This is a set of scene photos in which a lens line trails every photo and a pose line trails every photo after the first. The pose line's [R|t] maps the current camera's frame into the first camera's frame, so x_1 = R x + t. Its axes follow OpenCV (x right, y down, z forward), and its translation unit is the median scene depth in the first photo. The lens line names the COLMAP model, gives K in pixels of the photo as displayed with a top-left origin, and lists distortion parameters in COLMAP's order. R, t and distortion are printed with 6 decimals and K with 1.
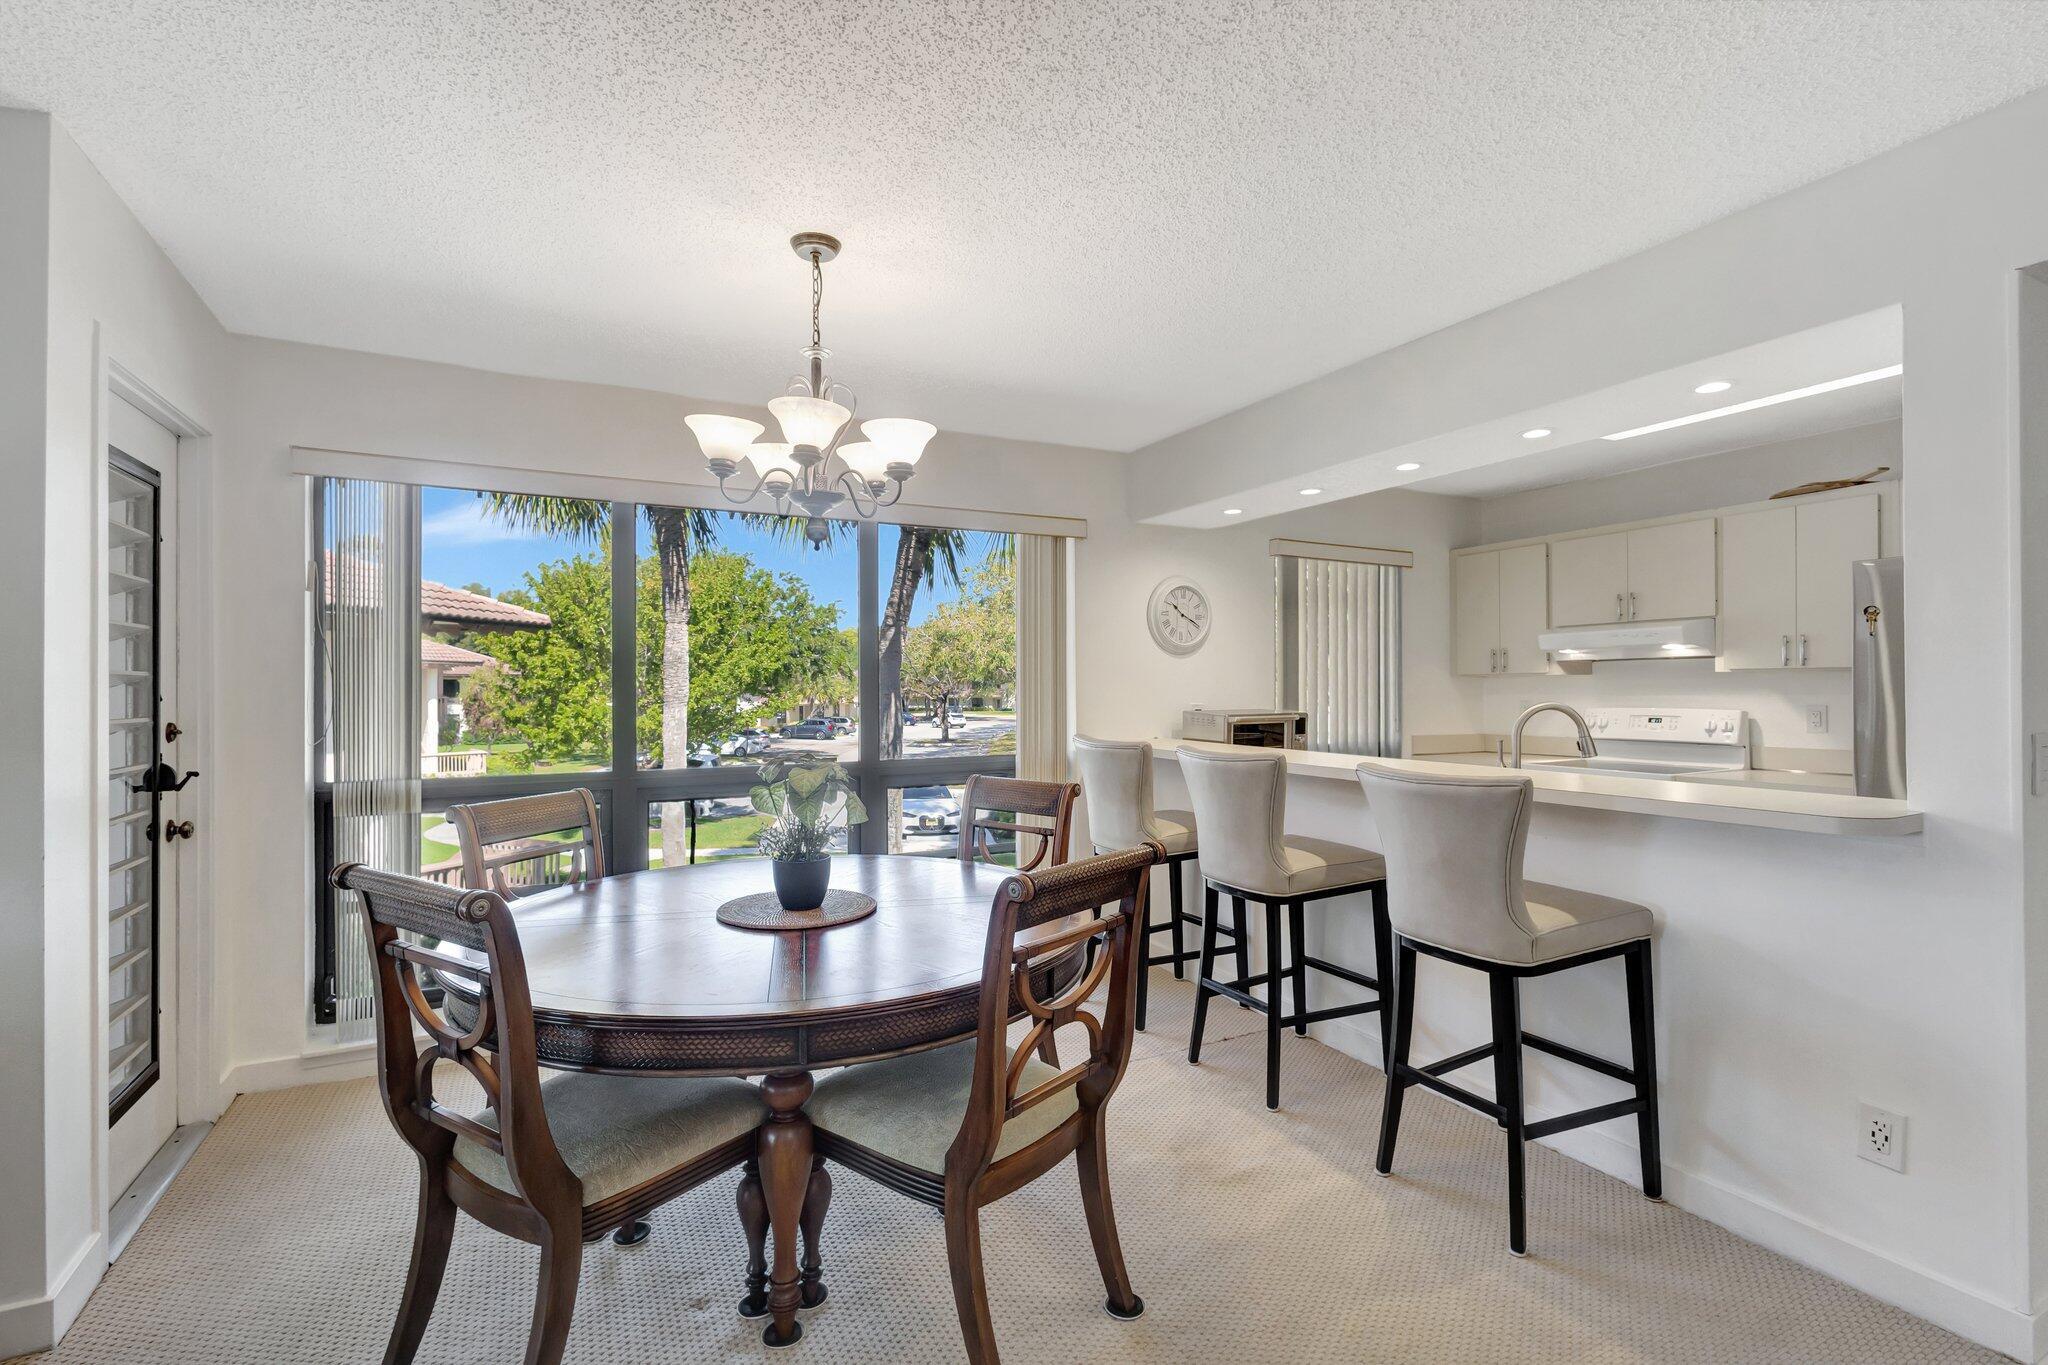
lens RADIAL K [[936.0, 0, 1024.1], [0, 936.0, 685.6], [0, 0, 1]] dist [0.004138, -0.000816]
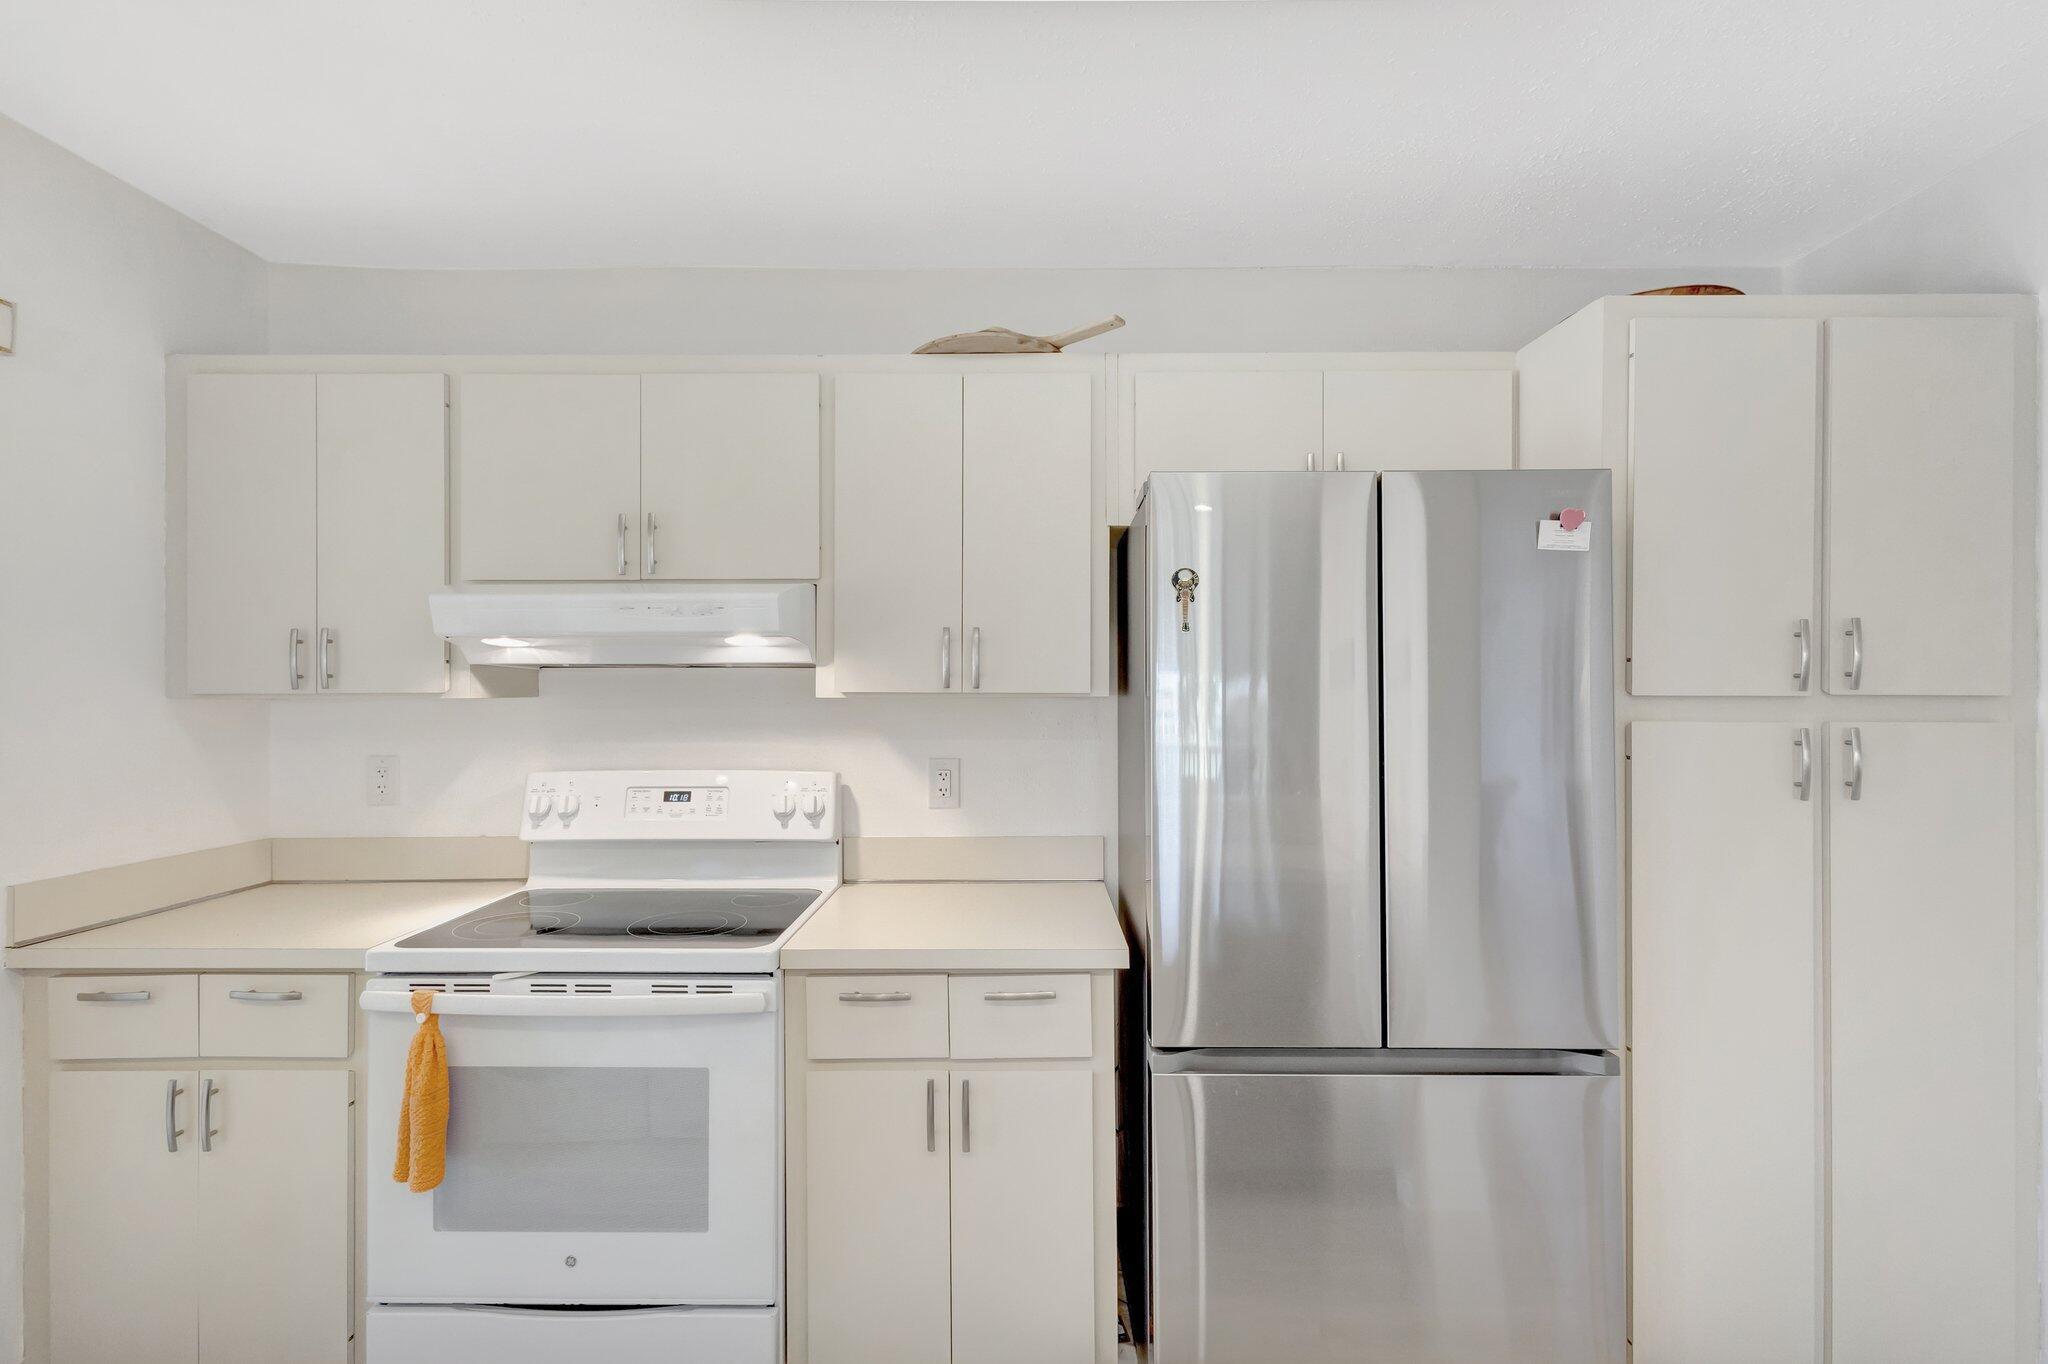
lens RADIAL K [[1038.5, 0, 1059.5], [0, 1038.5, 675.1], [0, 0, 1]] dist [0.001655, -0.000264]
pose [[0.454686, 0.015411, 0.890518, 0.324044], [-0.004462, 0.999877, -0.015025, -0.018338], [-0.890641, 0.002858, 0.454699, 0.648898]]
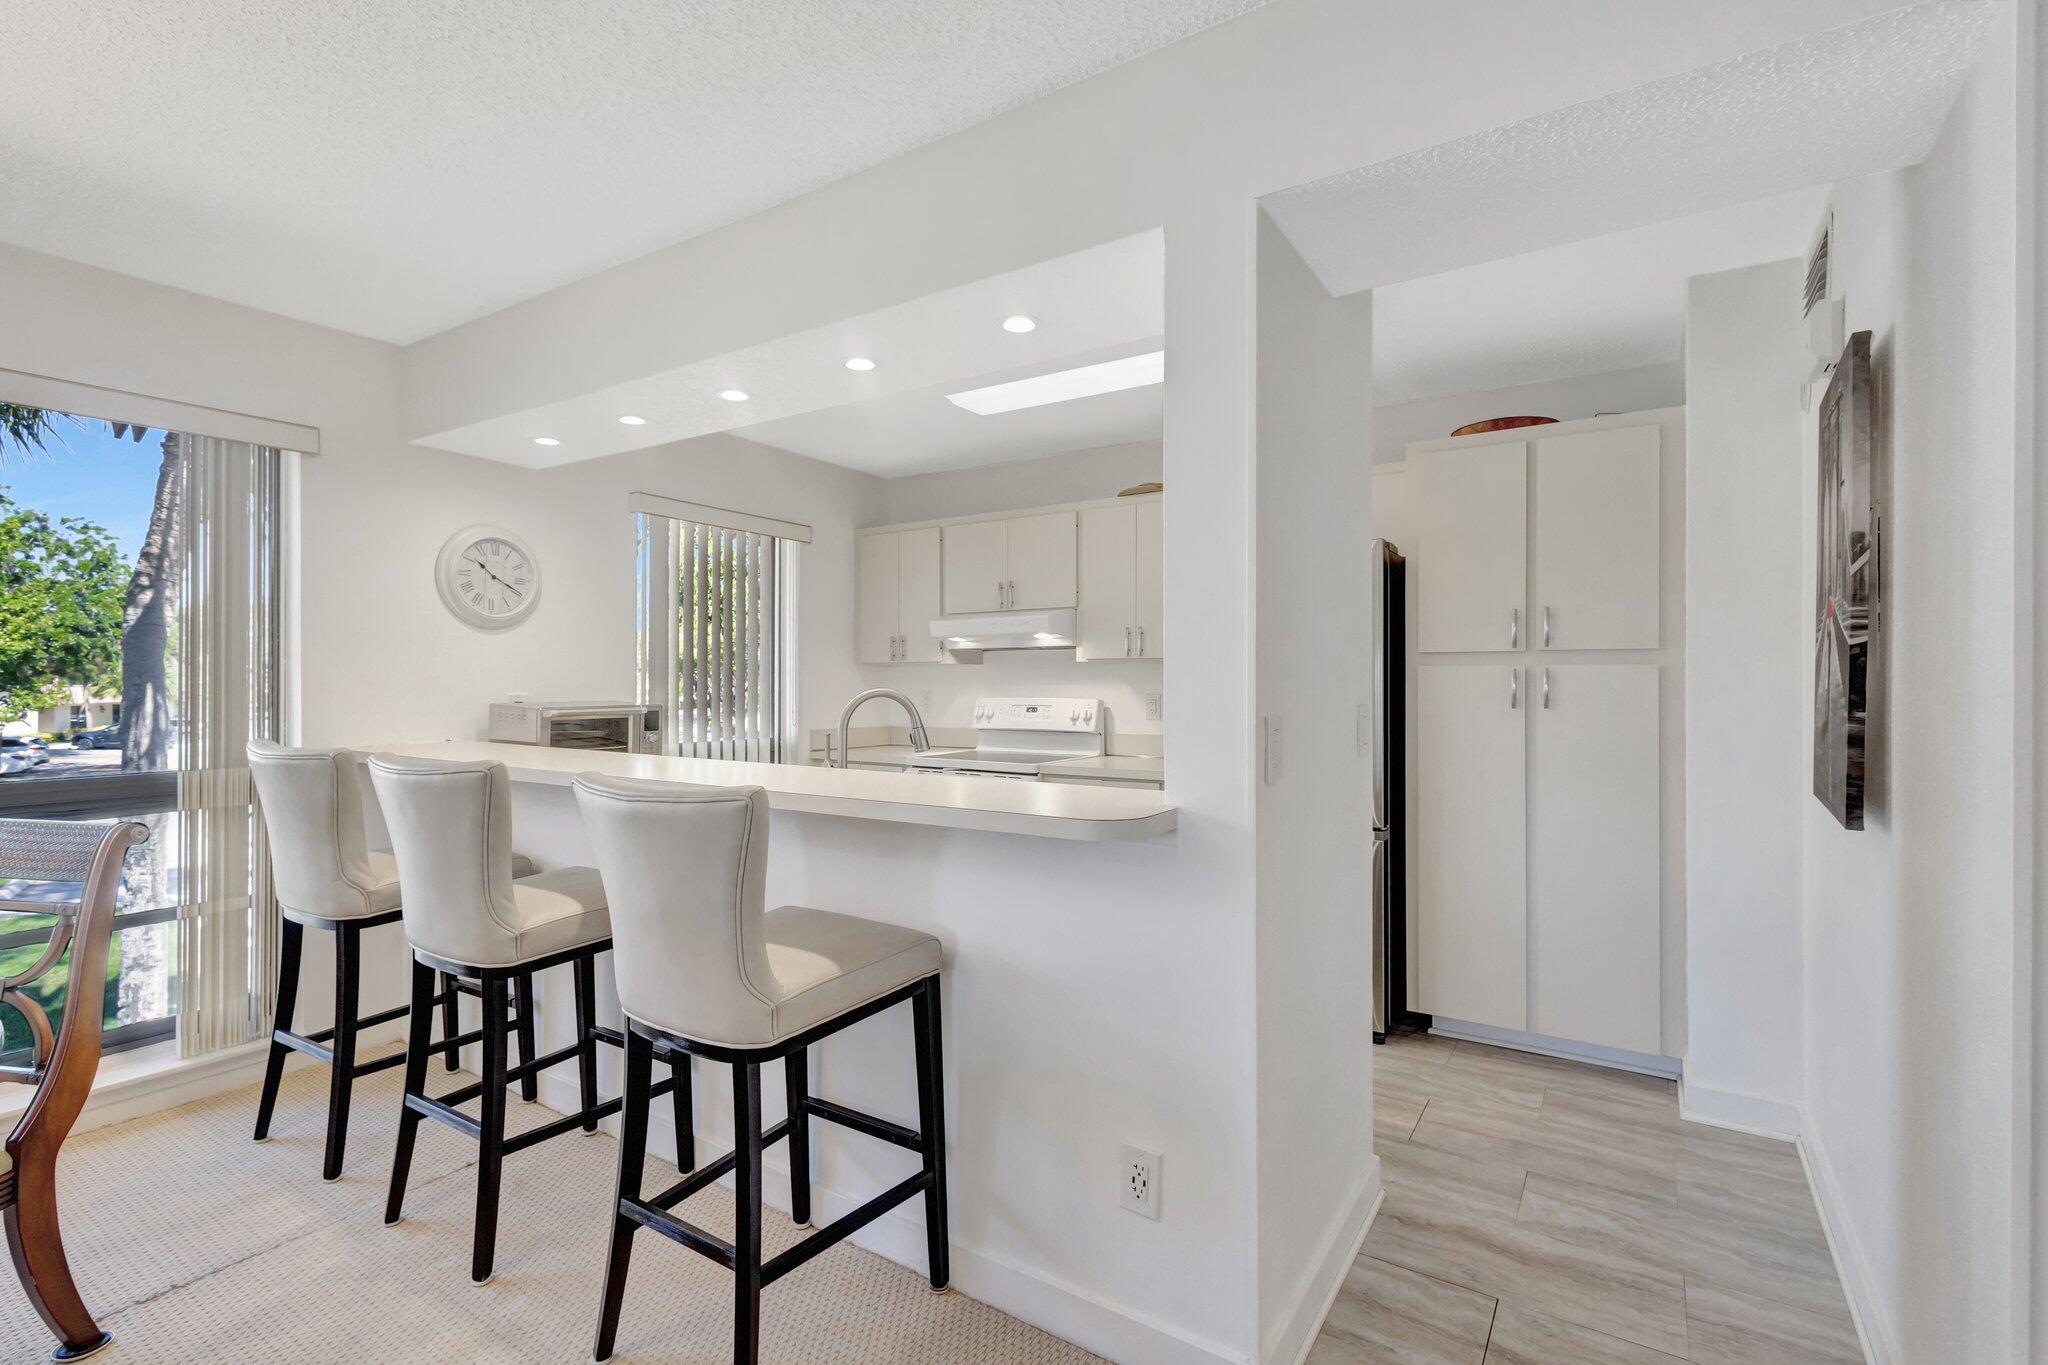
lens RADIAL K [[944.1, 0, 1021.4], [0, 944.1, 678.7], [0, 0, 1]] dist [0.002660, 0.000821]
pose [[0.868153, 0.006218, 0.496258, 0.172543], [-0.005358, 0.999981, -0.003157, 0.007582], [-0.496268, 0.000082, 0.868169, 0.133585]]
